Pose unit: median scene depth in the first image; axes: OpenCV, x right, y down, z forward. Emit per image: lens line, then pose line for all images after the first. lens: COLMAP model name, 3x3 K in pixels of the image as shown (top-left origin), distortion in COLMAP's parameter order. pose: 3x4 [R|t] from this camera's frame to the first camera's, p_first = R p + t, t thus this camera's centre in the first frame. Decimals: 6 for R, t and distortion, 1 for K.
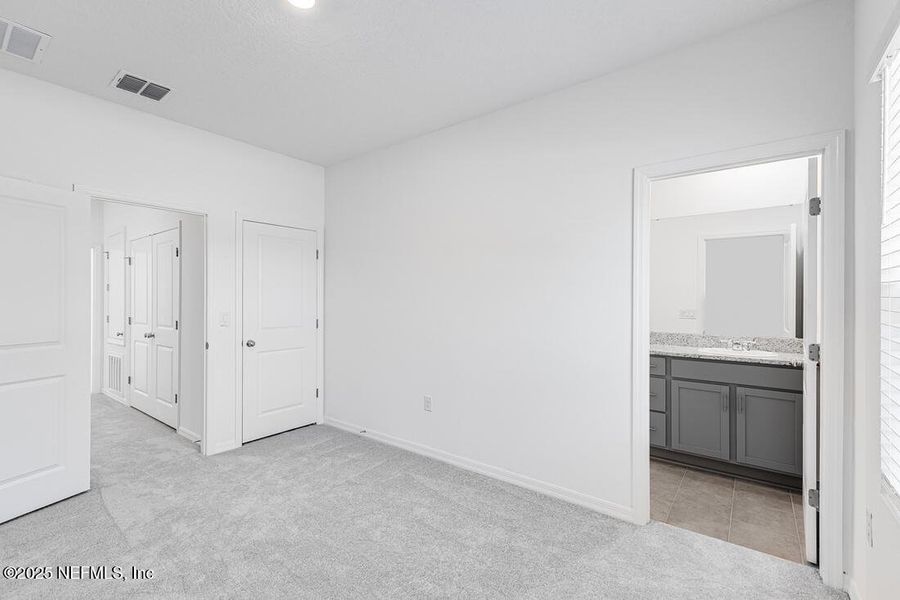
lens RADIAL K [[403.6, 0, 441.8], [0, 403.6, 296.1], [0, 0, 1]] dist [-0.009369, -0.000914]
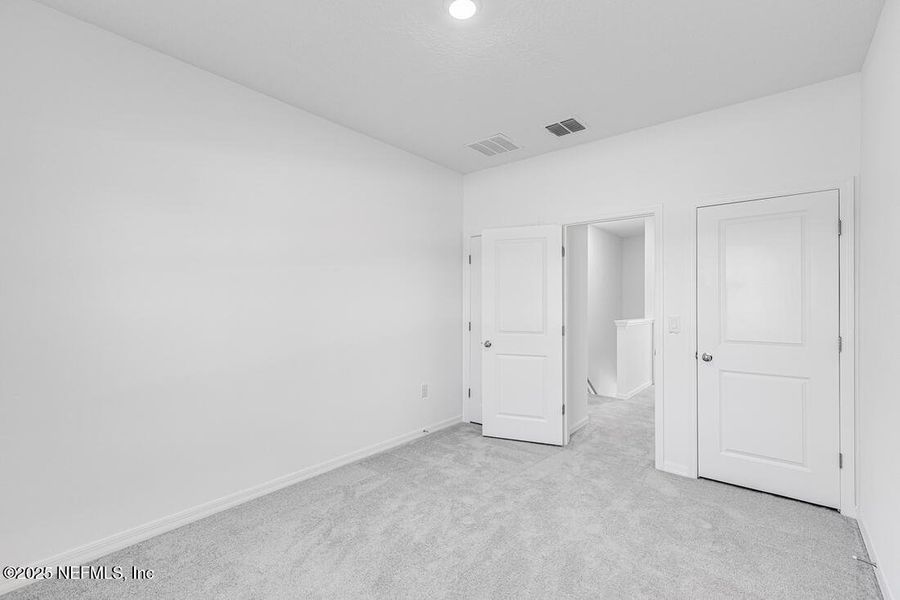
lens RADIAL K [[403.6, 0, 453.4], [0, 403.6, 301.0], [0, 0, 1]] dist [-0.009369, -0.000914]
pose [[-0.051598, 0.002937, -0.998664, 0.388888], [0.008374, 0.999962, 0.002508, -0.003220], [0.998633, -0.008233, -0.051621, 0.580269]]
